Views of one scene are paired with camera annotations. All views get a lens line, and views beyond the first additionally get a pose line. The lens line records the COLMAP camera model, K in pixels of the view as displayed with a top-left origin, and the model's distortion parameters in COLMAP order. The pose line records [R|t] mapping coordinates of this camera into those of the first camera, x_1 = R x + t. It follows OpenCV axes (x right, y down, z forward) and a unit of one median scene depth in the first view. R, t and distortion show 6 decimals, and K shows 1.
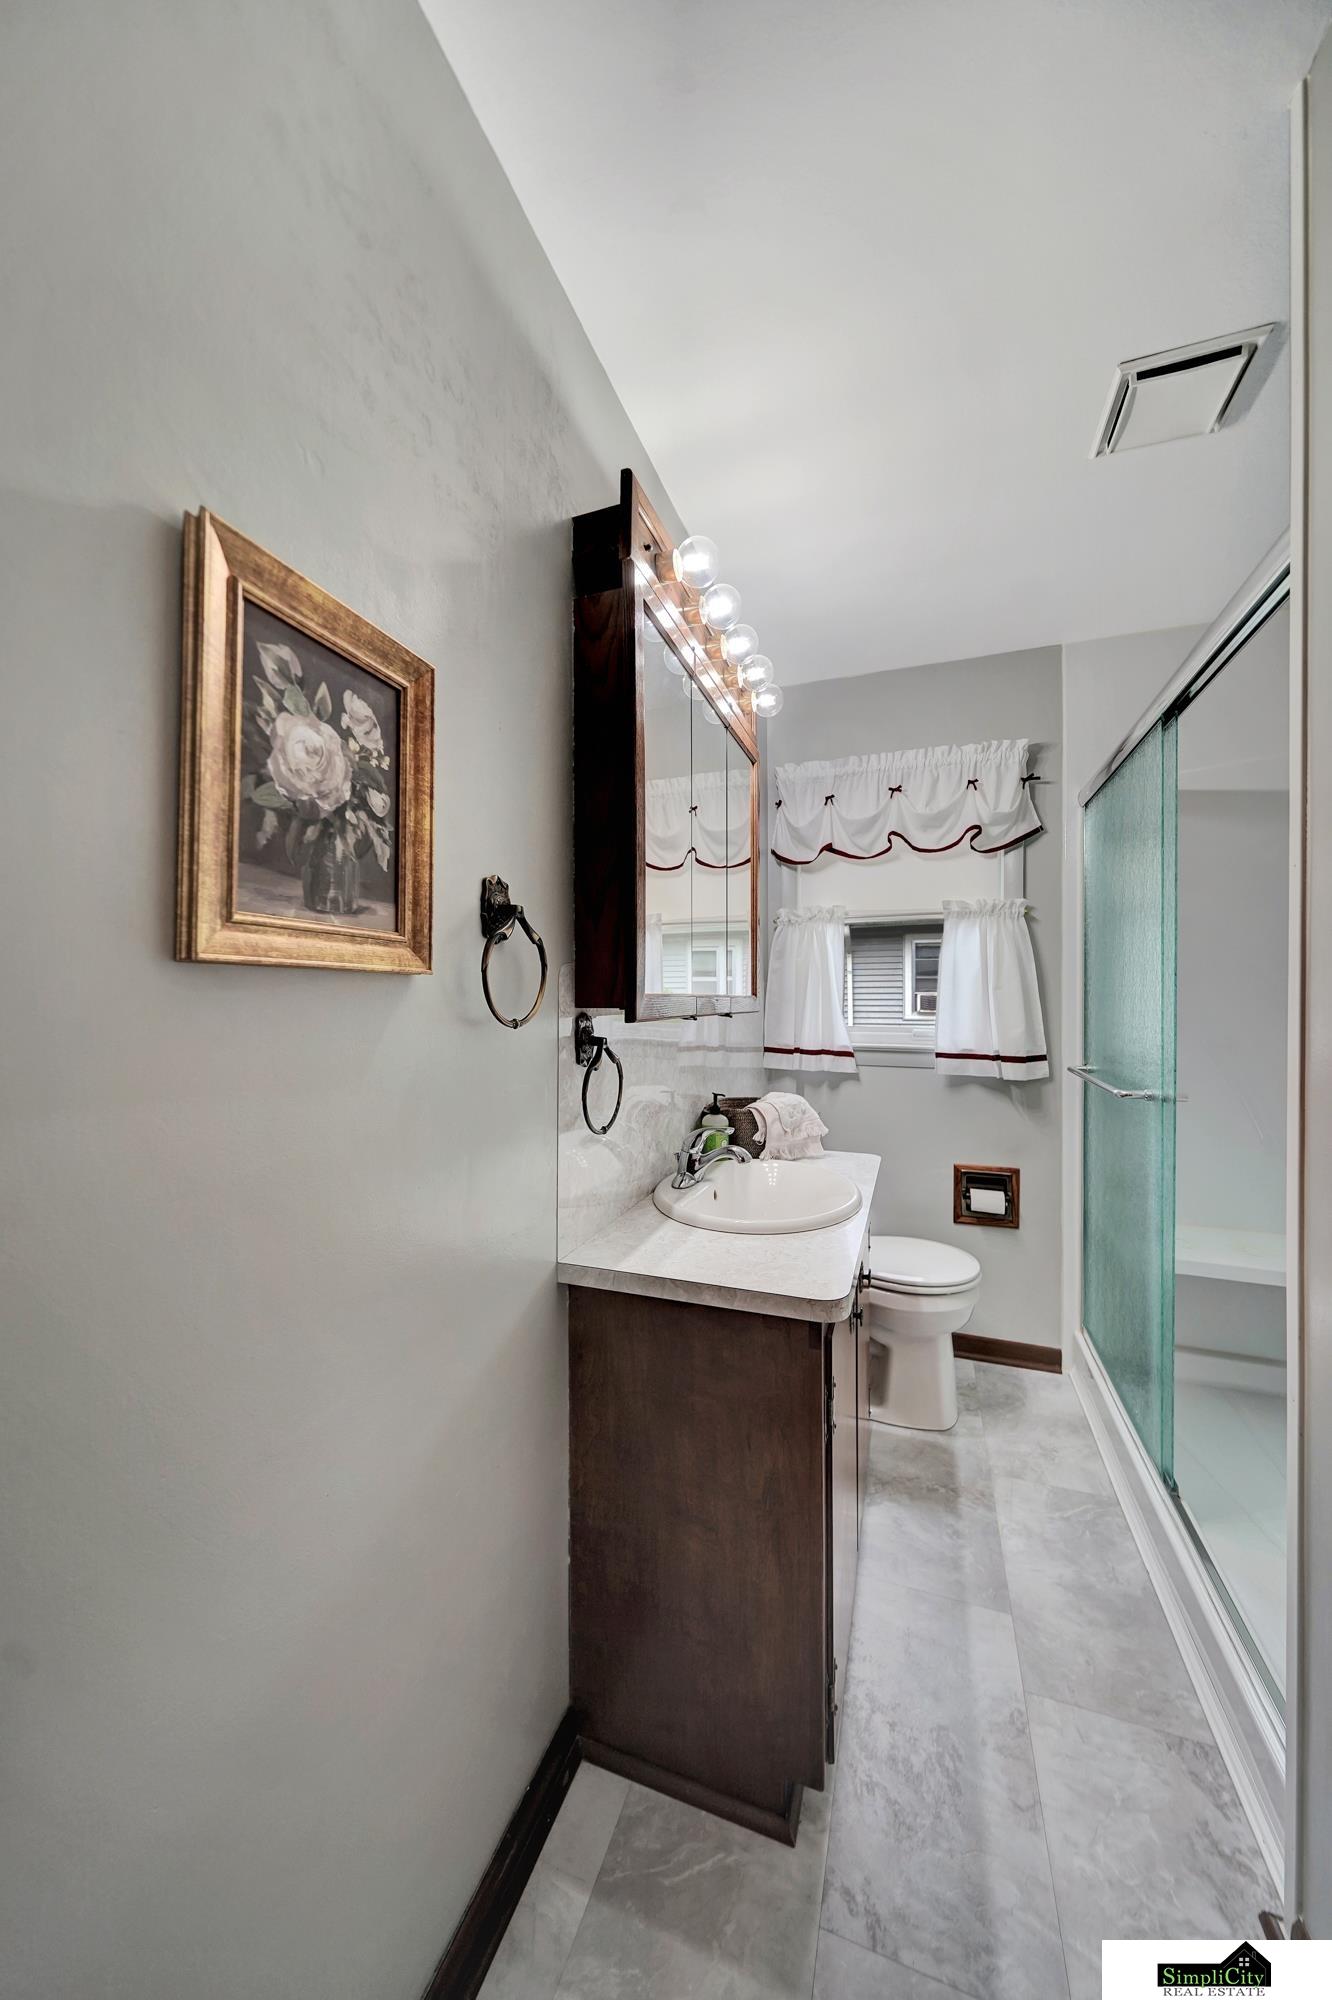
lens RADIAL K [[692.5, 0, 680.1], [0, 692.5, 992.0], [0, 0, 1]] dist [-0.006678, 0.001012]
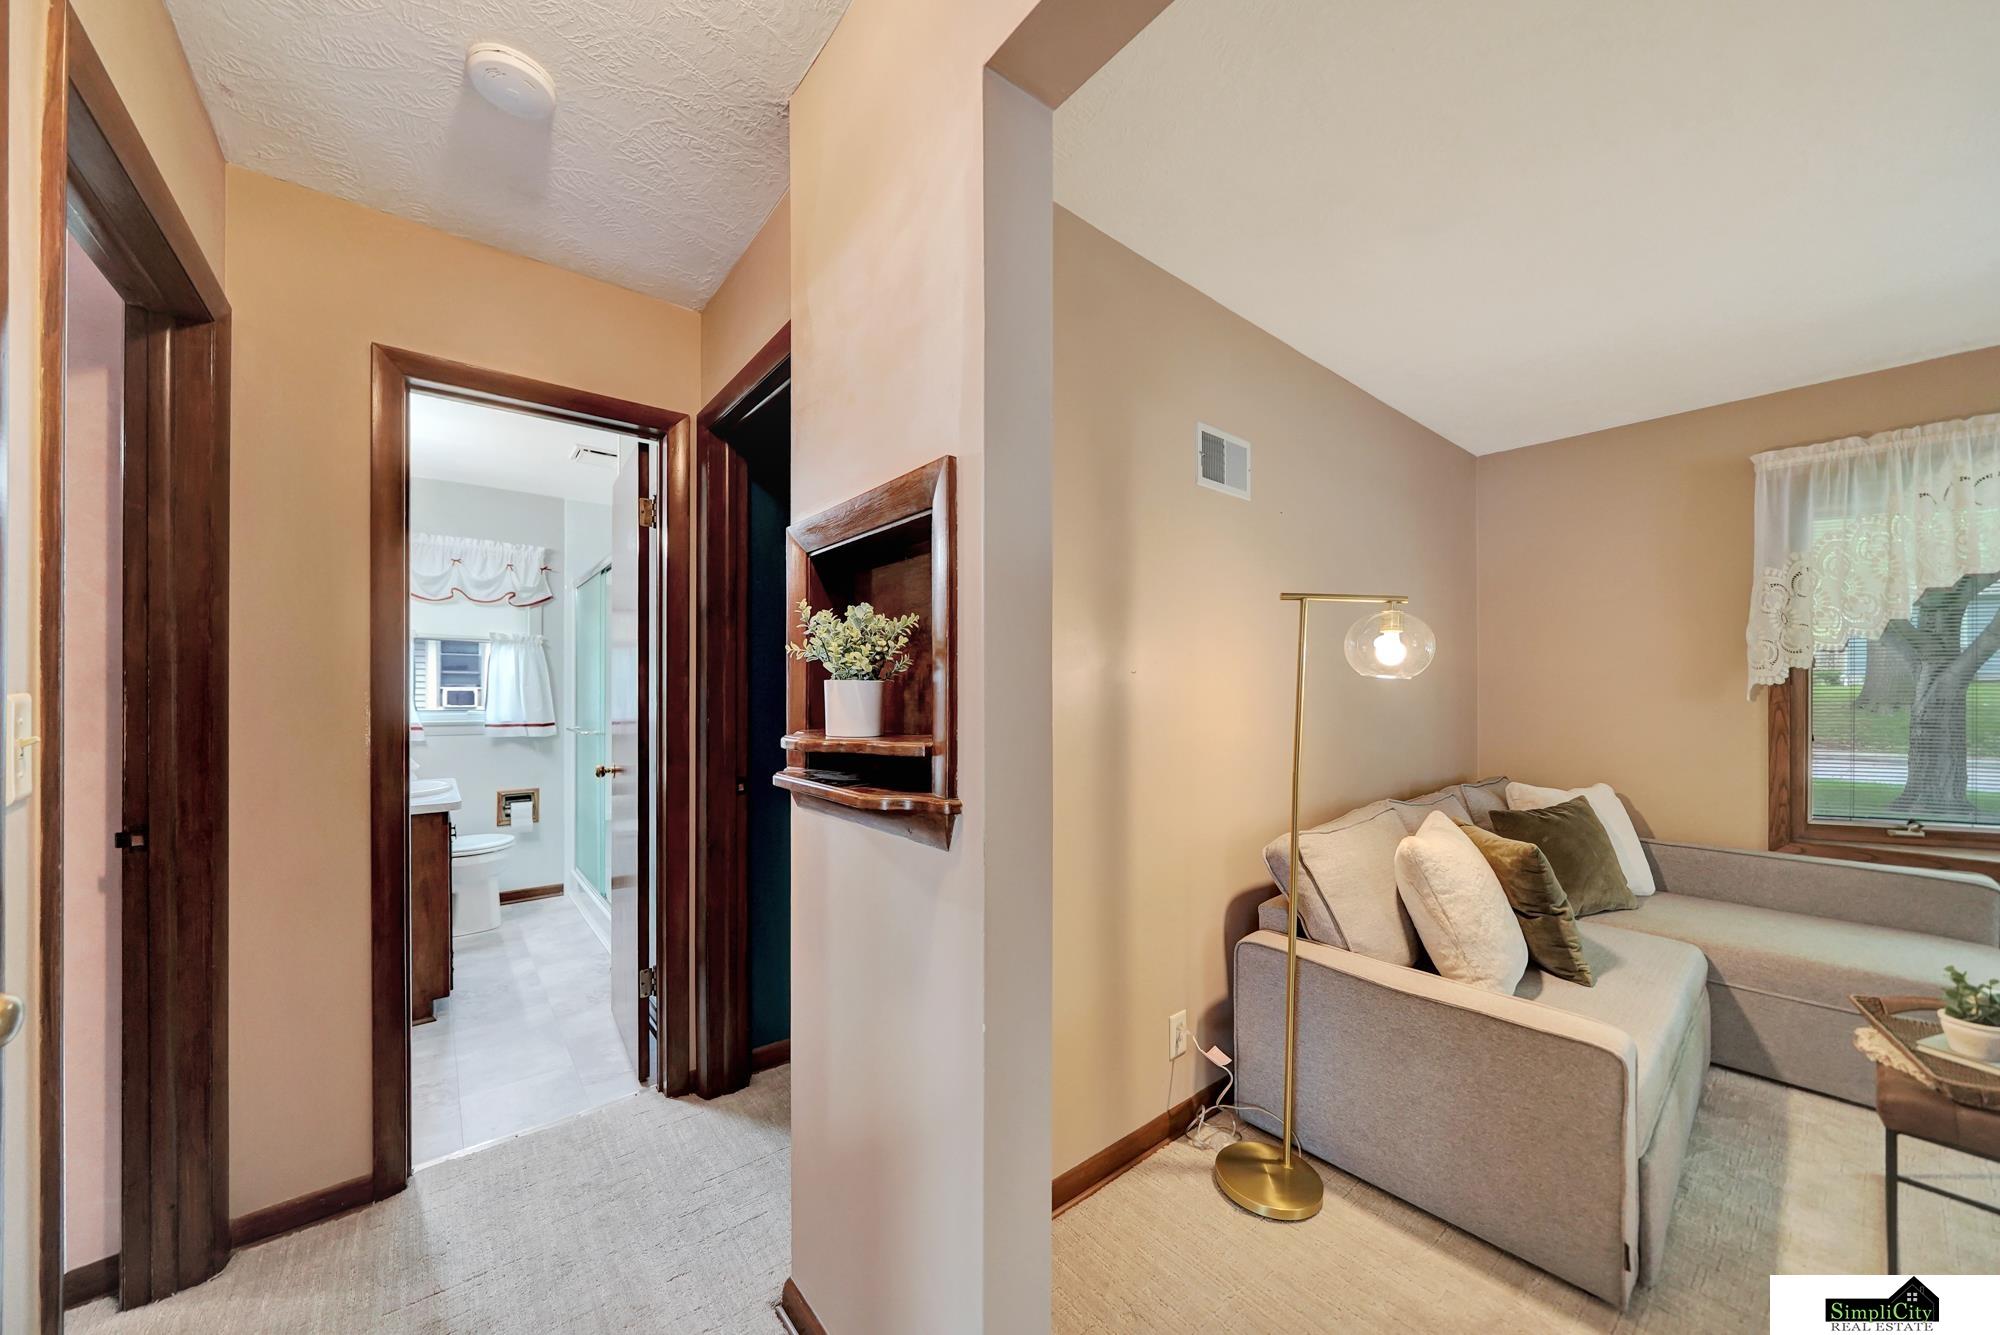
lens RADIAL K [[692.5, 0, 980.1], [0, 692.5, 691.6], [0, 0, 1]] dist [-0.006678, 0.001012]
pose [[0.536303, -0.001452, 0.844024, -0.397727], [-0.003981, 0.999983, 0.004250, -0.002165], [-0.844016, -0.005640, 0.536288, -0.905324]]
